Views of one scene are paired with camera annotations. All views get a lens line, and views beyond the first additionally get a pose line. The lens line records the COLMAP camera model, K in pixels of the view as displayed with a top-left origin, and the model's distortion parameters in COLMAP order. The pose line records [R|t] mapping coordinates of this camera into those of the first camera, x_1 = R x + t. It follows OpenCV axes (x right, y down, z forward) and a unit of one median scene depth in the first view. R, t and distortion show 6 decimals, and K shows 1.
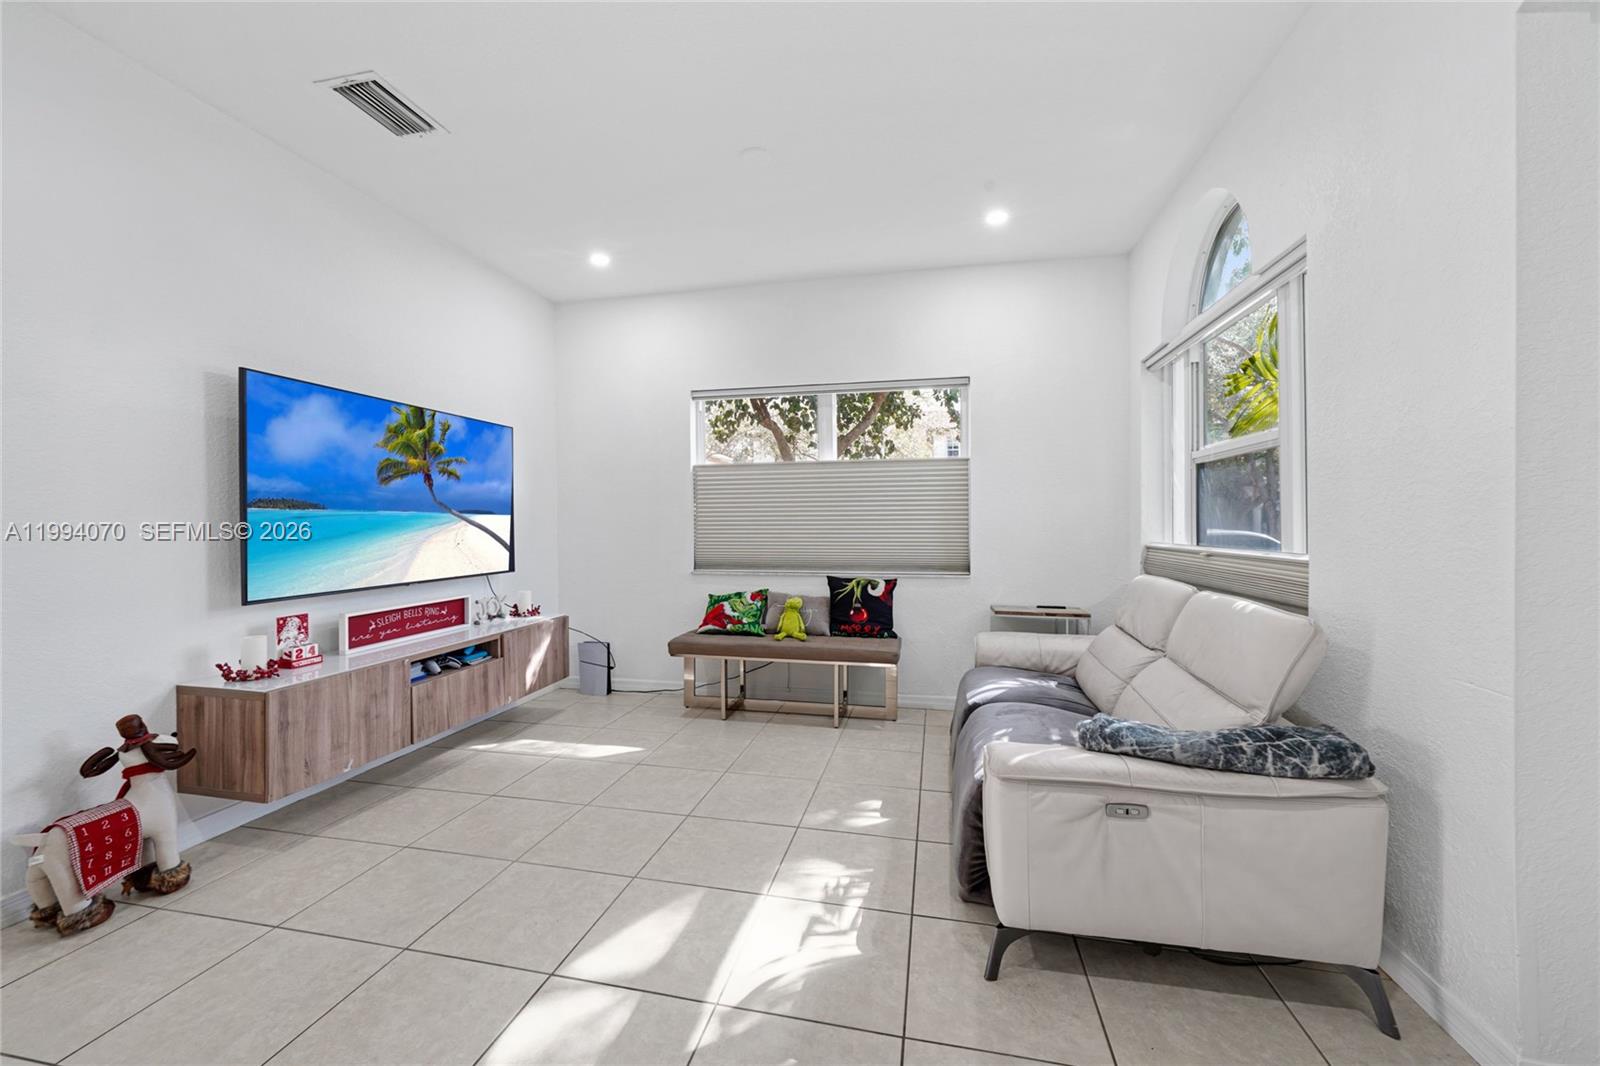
lens RADIAL K [[630.9, 0, 803.7], [0, 630.9, 529.7], [0, 0, 1]] dist [-0.017189, 0.006414]
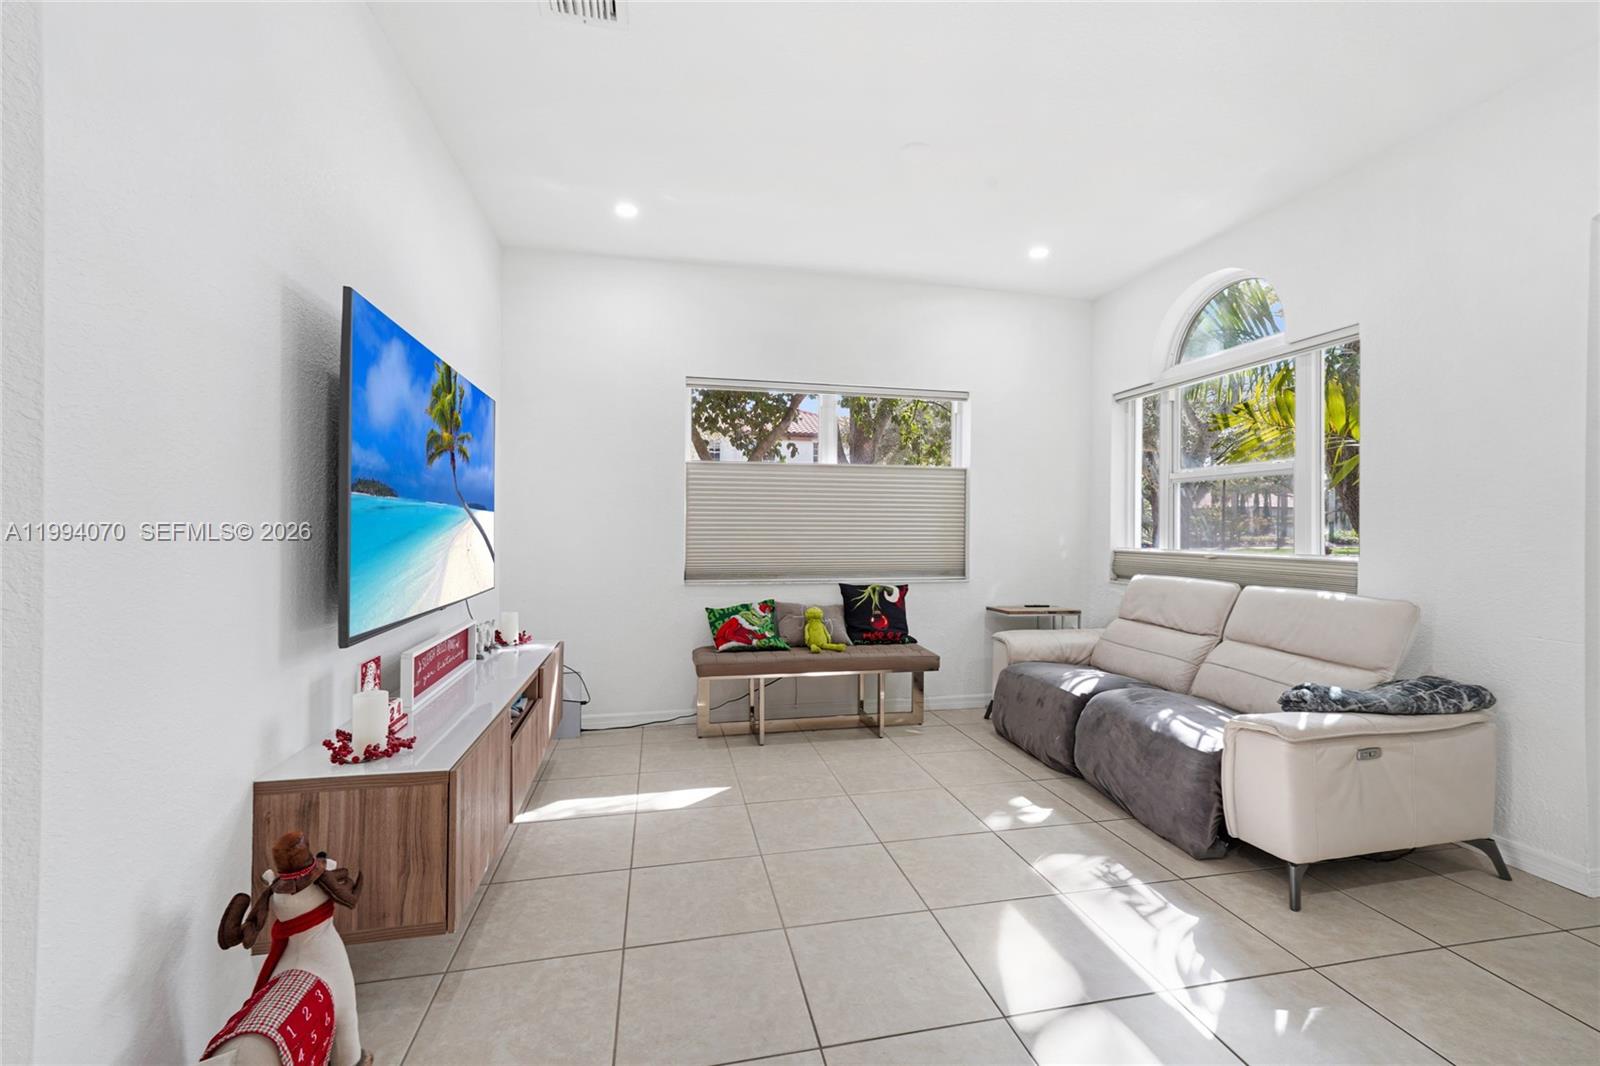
lens RADIAL K [[668.3, 0, 804.4], [0, 668.3, 528.7], [0, 0, 1]] dist [-0.005125, 0.000204]
pose [[0.906399, 0.009933, 0.422306, -0.517470], [-0.005555, 0.999917, -0.011596, 0.001858], [-0.422386, 0.008165, 0.906379, 0.109872]]
